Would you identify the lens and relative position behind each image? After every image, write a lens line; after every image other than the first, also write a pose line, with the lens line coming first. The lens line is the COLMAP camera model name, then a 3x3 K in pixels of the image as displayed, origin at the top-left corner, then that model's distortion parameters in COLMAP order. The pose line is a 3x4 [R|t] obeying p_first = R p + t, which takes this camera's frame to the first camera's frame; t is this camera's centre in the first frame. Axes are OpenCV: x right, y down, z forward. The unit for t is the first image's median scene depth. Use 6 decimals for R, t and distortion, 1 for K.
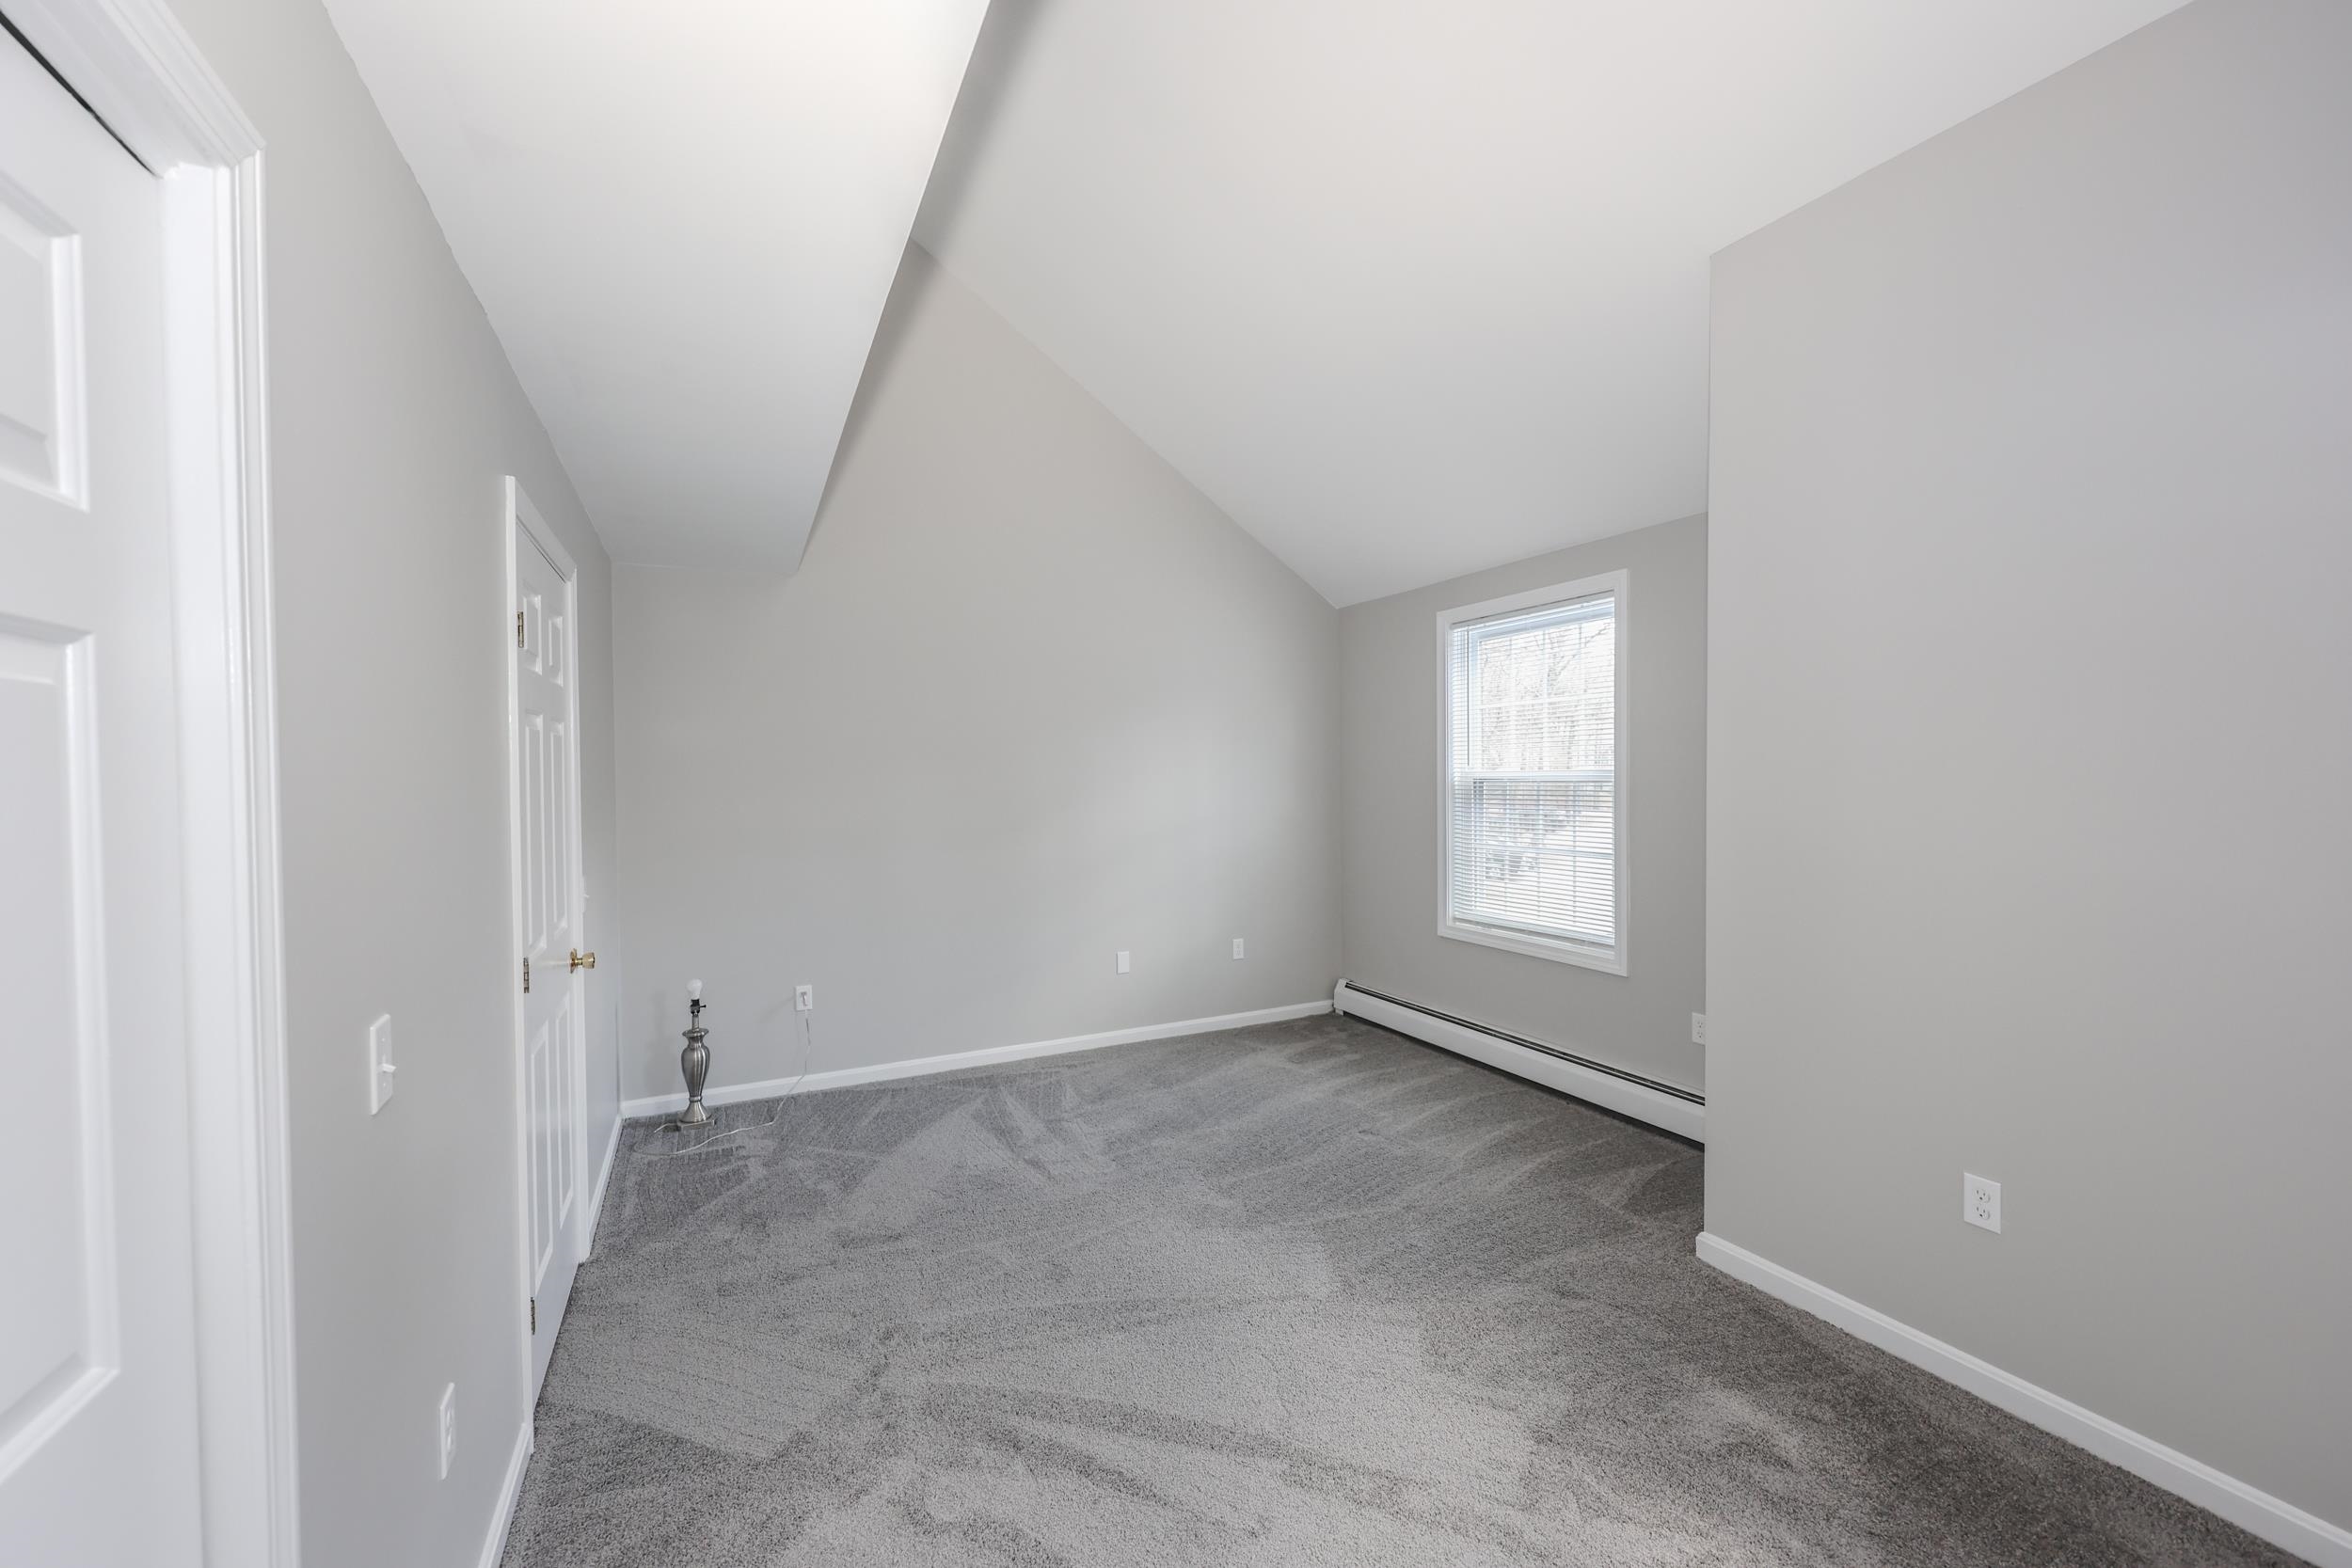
lens RADIAL K [[942.2, 0, 1176.0], [0, 942.2, 784.0], [0, 0, 1]] dist [-0.000321, -0.000140]
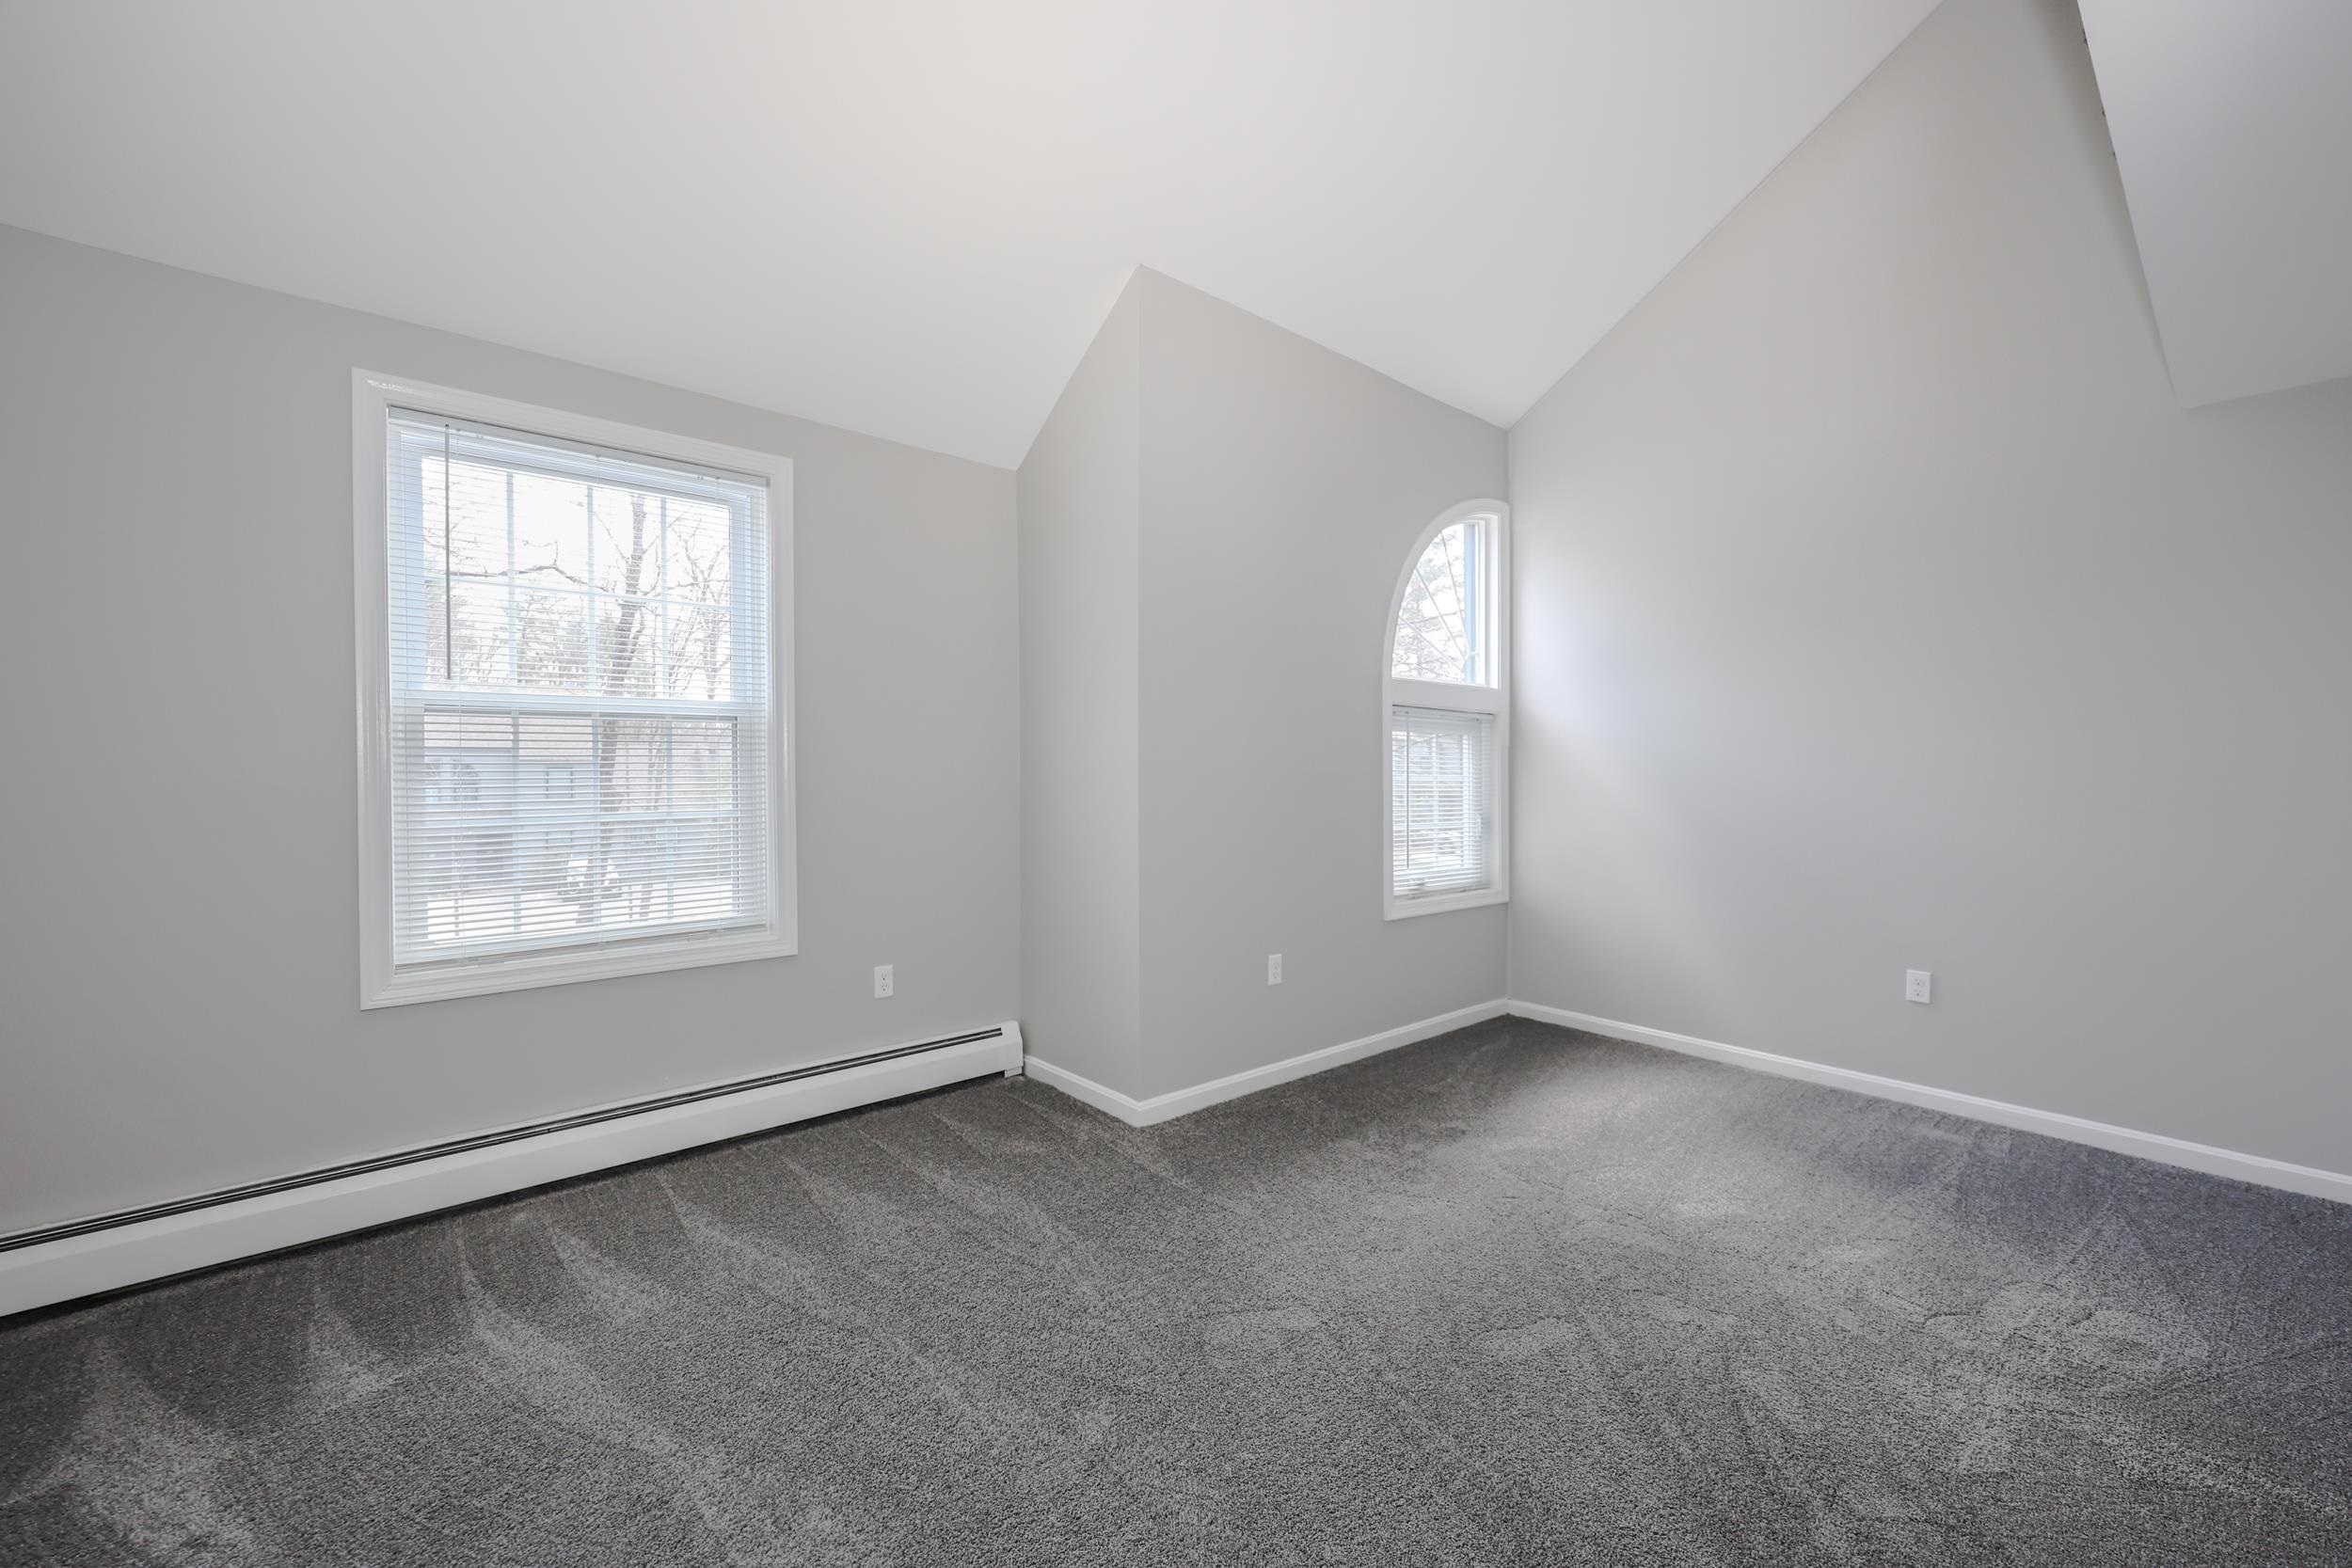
lens RADIAL K [[992.7, 0, 1161.1], [0, 992.7, 778.1], [0, 0, 1]] dist [0.003221, -0.001415]
pose [[-0.273230, -0.015731, 0.961820, -0.457237], [0.006046, 0.999818, 0.018070, 0.035687], [-0.961930, 0.010752, -0.273085, 0.947474]]
